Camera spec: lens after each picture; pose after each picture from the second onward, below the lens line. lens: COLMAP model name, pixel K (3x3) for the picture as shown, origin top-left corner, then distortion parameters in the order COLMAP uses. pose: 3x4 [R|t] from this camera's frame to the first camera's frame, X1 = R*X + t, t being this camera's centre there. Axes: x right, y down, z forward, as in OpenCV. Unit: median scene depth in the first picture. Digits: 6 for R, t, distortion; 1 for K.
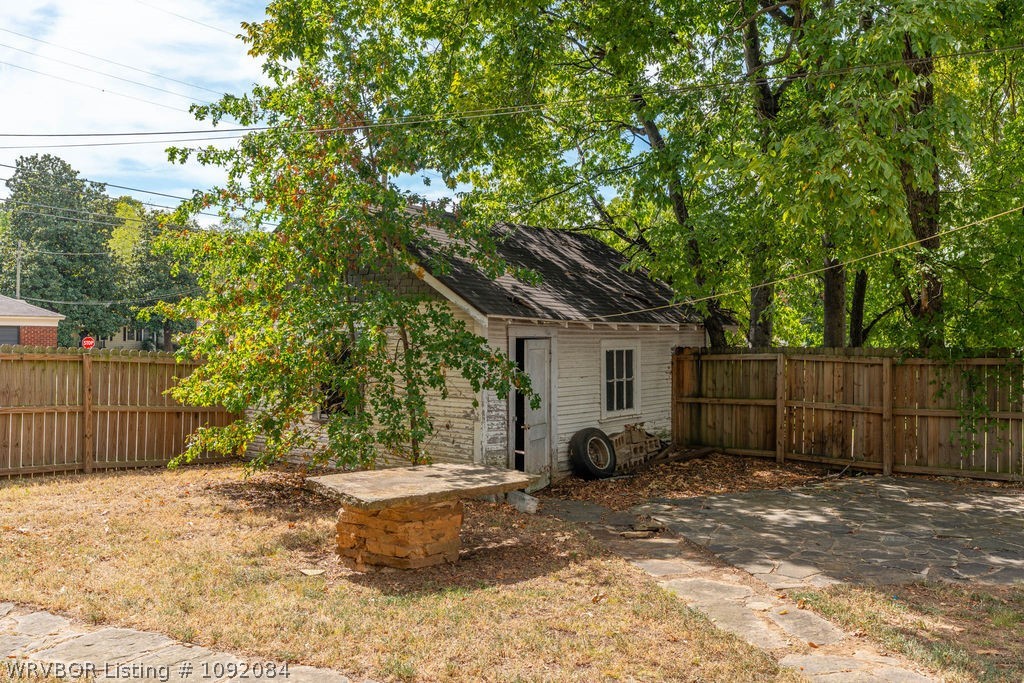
lens RADIAL K [[877.1, 0, 512.0], [0, 877.1, 341.5], [0, 0, 1]] dist [0.010202, 0.003661]
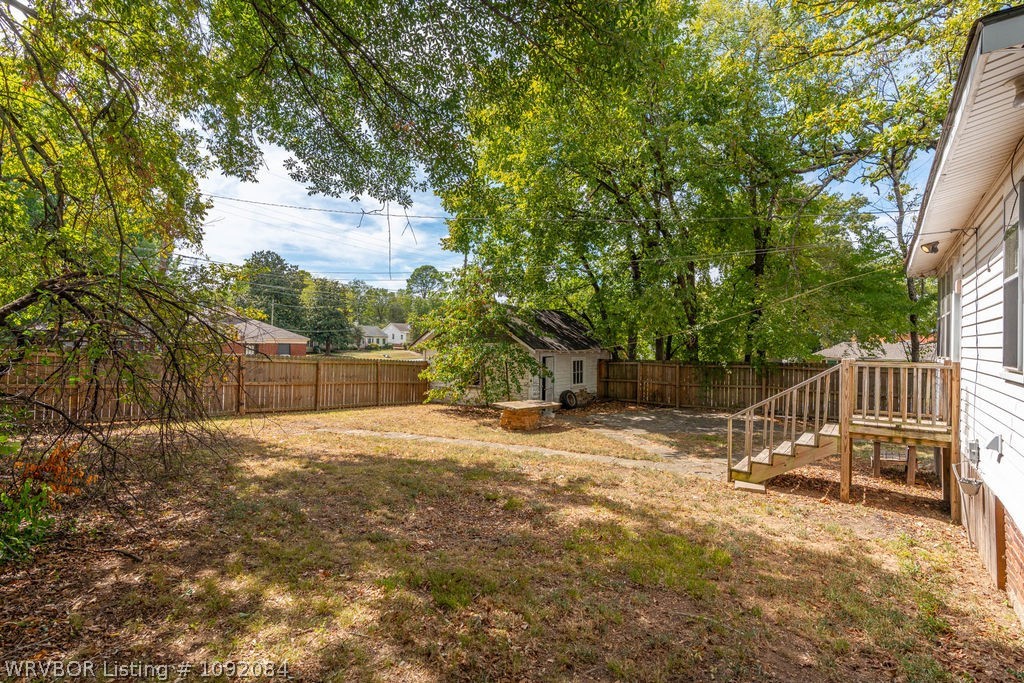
lens RADIAL K [[506.3, 0, 512.0], [0, 506.3, 341.5], [0, 0, 1]] dist [-0.000672, -0.000011]
pose [[0.999316, 0.008059, 0.036089, -0.131859], [-0.007788, 0.999940, -0.007643, -0.034742], [-0.036149, 0.007356, 0.999319, -0.511577]]
